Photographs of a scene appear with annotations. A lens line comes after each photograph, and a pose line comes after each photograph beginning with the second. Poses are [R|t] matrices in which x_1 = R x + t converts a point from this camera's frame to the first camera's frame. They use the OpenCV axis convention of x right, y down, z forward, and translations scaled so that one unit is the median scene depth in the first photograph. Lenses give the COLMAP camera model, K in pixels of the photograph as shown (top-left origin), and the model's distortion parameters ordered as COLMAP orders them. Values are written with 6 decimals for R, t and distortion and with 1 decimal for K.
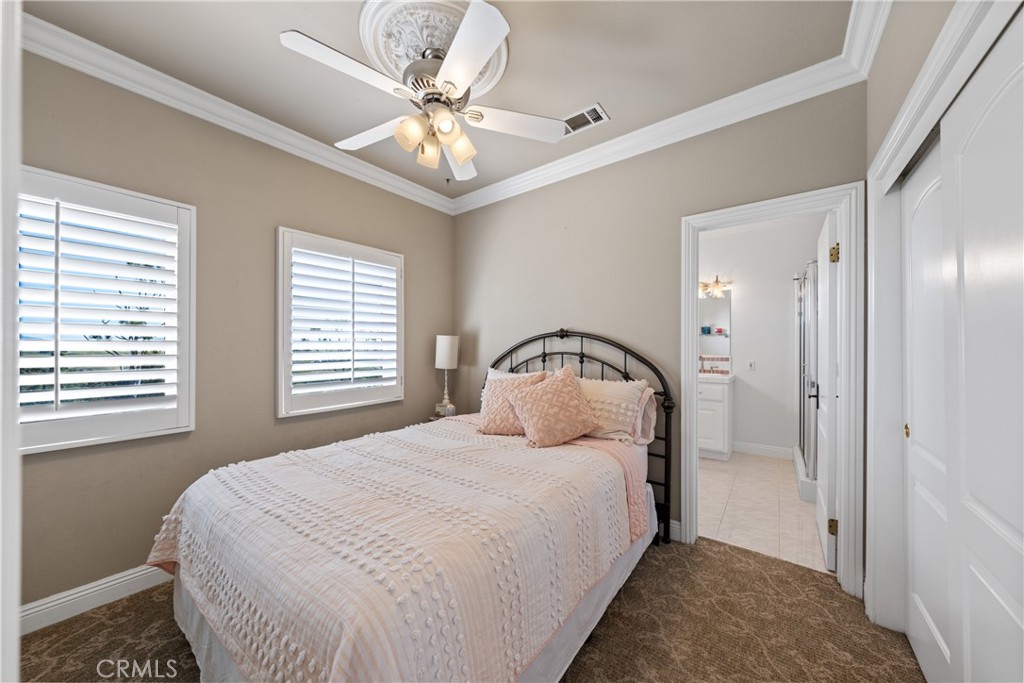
lens RADIAL K [[352.4, 0, 515.4], [0, 352.4, 345.6], [0, 0, 1]] dist [-0.001488, 0.000186]
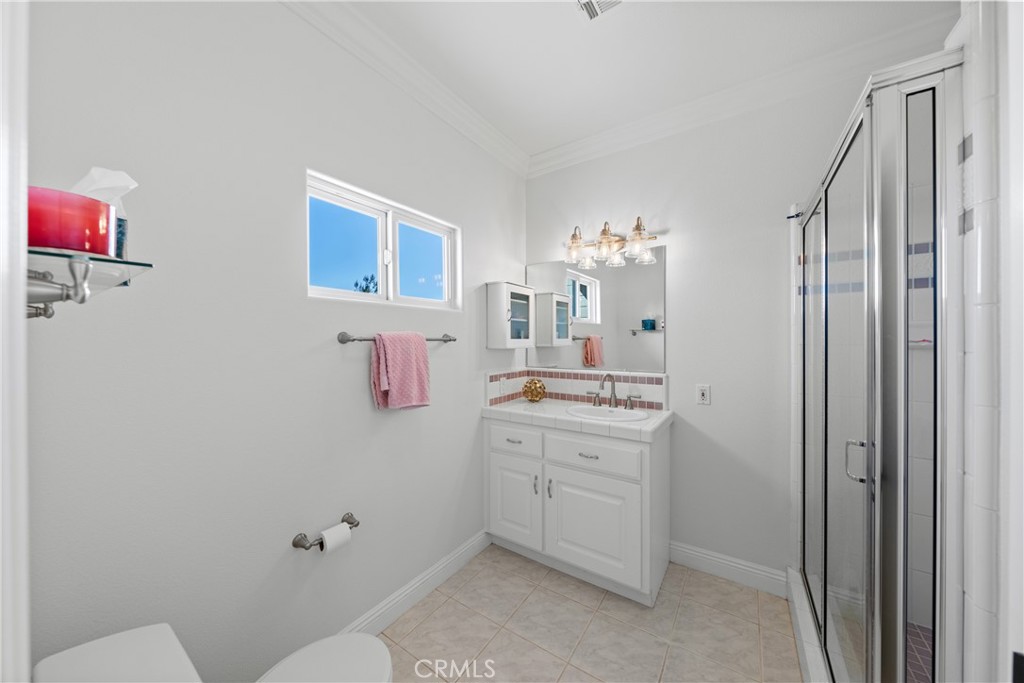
lens RADIAL K [[352.4, 0, 505.2], [0, 352.4, 337.2], [0, 0, 1]] dist [-0.001488, 0.000186]
pose [[0.999246, 0.002932, 0.038707, 0.355842], [-0.002701, 0.999978, -0.006026, -0.021047], [-0.038724, 0.005917, 0.999232, 0.493047]]
